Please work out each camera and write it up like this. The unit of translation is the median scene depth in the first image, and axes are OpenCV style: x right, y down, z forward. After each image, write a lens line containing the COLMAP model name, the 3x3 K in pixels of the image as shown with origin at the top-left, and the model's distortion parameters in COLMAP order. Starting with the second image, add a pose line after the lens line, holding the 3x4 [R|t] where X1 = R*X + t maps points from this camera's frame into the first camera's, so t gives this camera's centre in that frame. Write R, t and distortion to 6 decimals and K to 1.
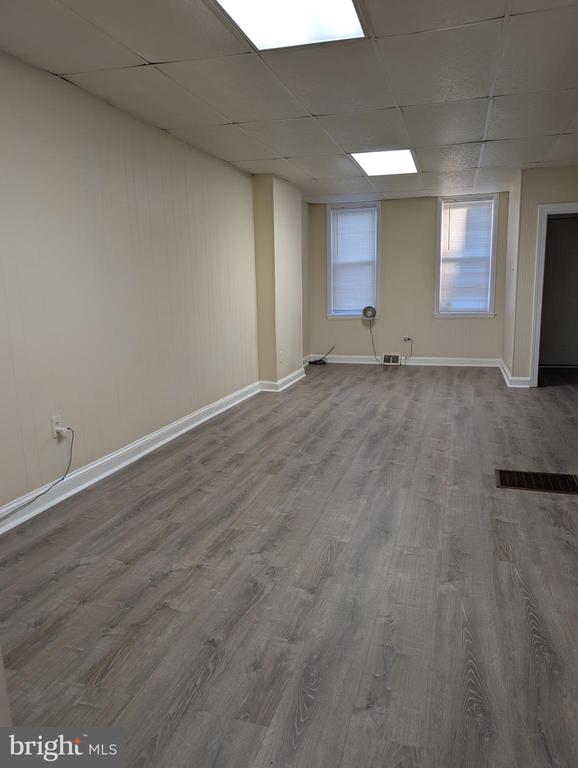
lens RADIAL K [[552.8, 0, 290.7], [0, 552.8, 383.0], [0, 0, 1]] dist [0.014377, -0.002749]
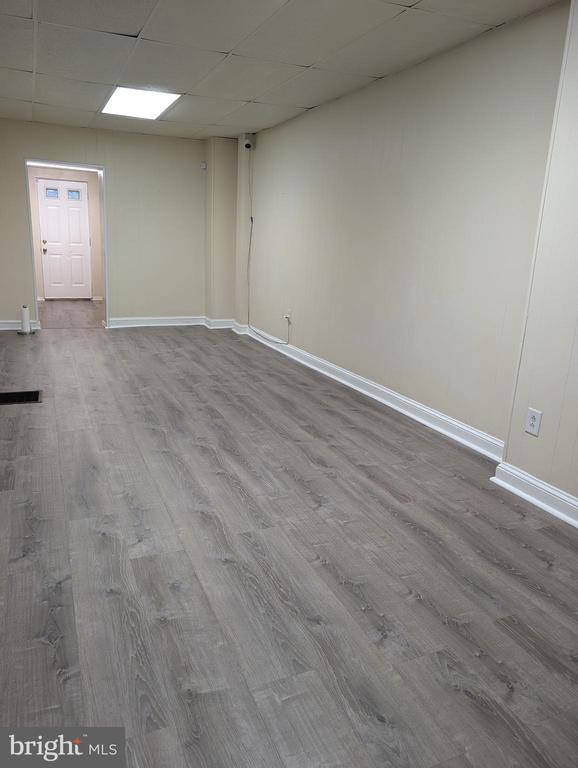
lens RADIAL K [[552.8, 0, 286.0], [0, 552.8, 381.7], [0, 0, 1]] dist [0.014377, -0.002749]
pose [[-0.762733, 0.150614, -0.628931, 0.608063], [-0.139114, 0.911526, 0.386999, -0.335067], [0.631574, 0.382670, -0.674298, 1.805527]]
